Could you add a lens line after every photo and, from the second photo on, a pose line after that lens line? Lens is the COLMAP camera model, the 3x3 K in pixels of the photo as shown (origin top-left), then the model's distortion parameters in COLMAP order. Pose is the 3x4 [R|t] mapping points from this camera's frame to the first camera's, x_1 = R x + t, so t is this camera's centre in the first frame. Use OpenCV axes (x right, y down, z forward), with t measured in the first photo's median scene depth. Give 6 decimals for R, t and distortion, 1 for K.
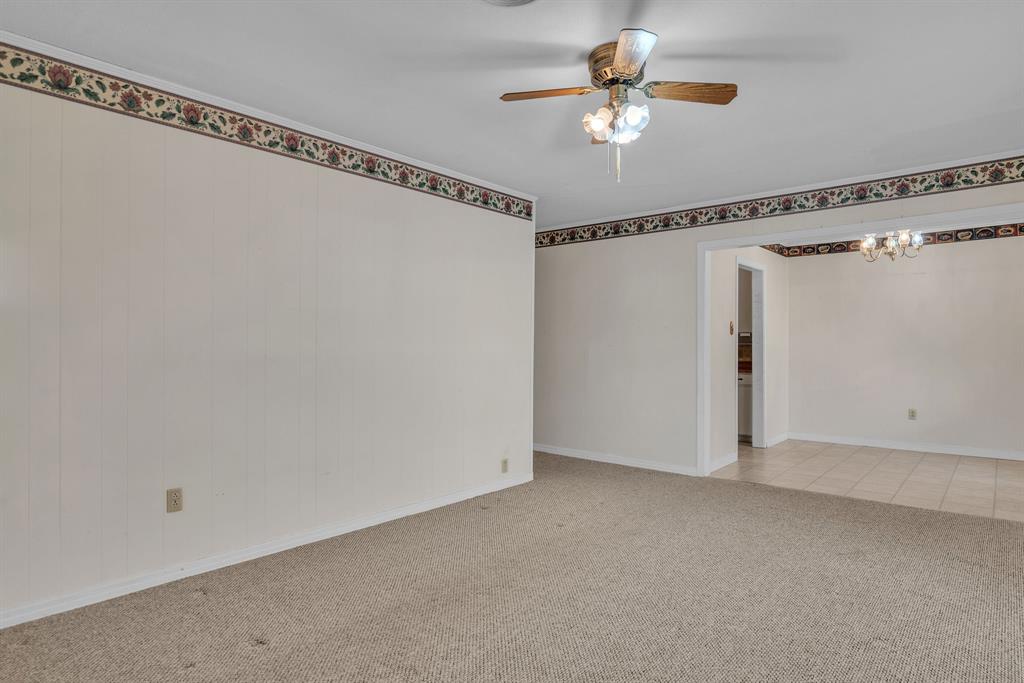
lens RADIAL K [[569.9, 0, 511.1], [0, 569.9, 342.4], [0, 0, 1]] dist [-0.019467, 0.006419]
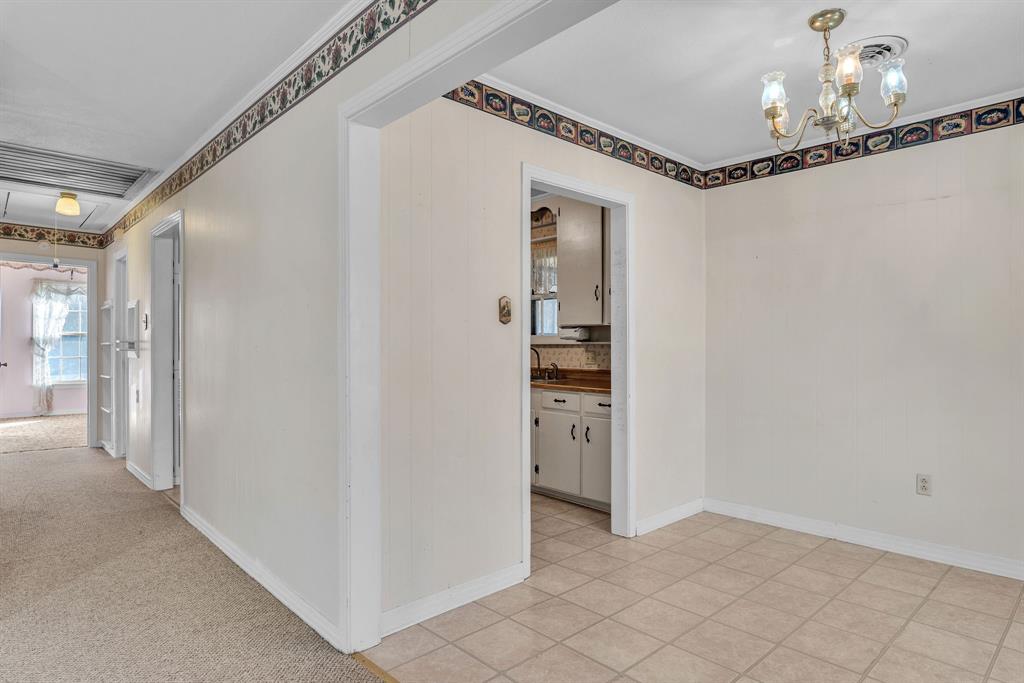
lens RADIAL K [[569.9, 0, 512.3], [0, 569.9, 343.2], [0, 0, 1]] dist [-0.019467, 0.006419]
pose [[0.994532, -0.002506, -0.104404, 0.403457], [0.002974, 0.999986, 0.004327, 0.000411], [0.104392, -0.004614, 0.994526, 0.471446]]
